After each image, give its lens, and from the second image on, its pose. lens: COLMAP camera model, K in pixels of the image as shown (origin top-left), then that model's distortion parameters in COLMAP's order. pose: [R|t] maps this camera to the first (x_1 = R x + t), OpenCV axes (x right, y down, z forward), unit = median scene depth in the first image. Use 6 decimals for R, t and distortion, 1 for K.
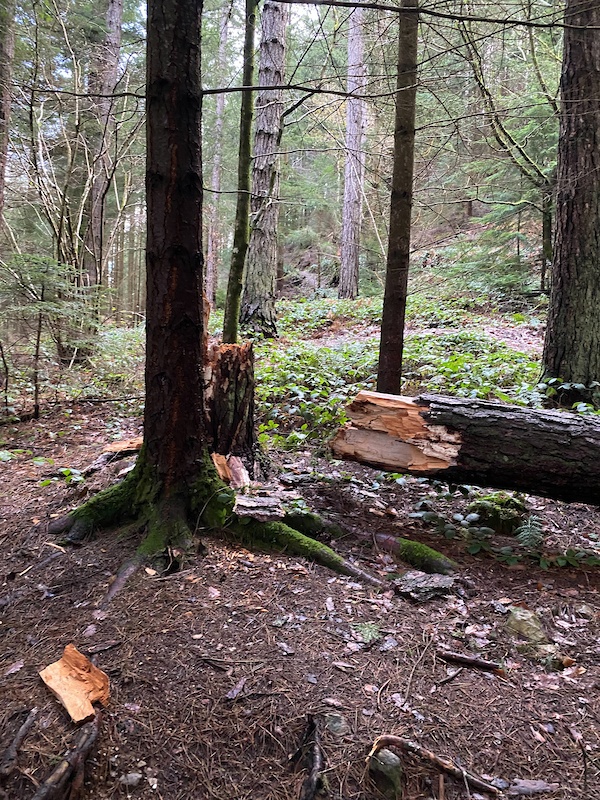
lens RADIAL K [[601.4, 0, 299.9], [0, 601.4, 400.8], [0, 0, 1]] dist [0.004842, 0.000217]
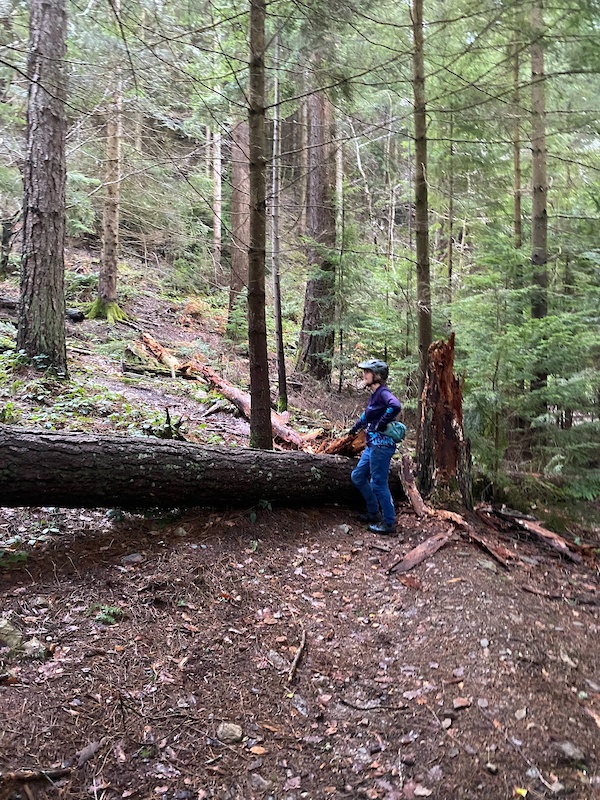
lens RADIAL K [[601.4, 0, 300.3], [0, 601.4, 397.6], [0, 0, 1]] dist [0.004842, 0.000217]
pose [[0.455099, -0.020996, 0.890193, -0.388147], [0.002958, 0.999752, 0.022067, -0.076416], [-0.890436, -0.007409, 0.455048, 0.059584]]
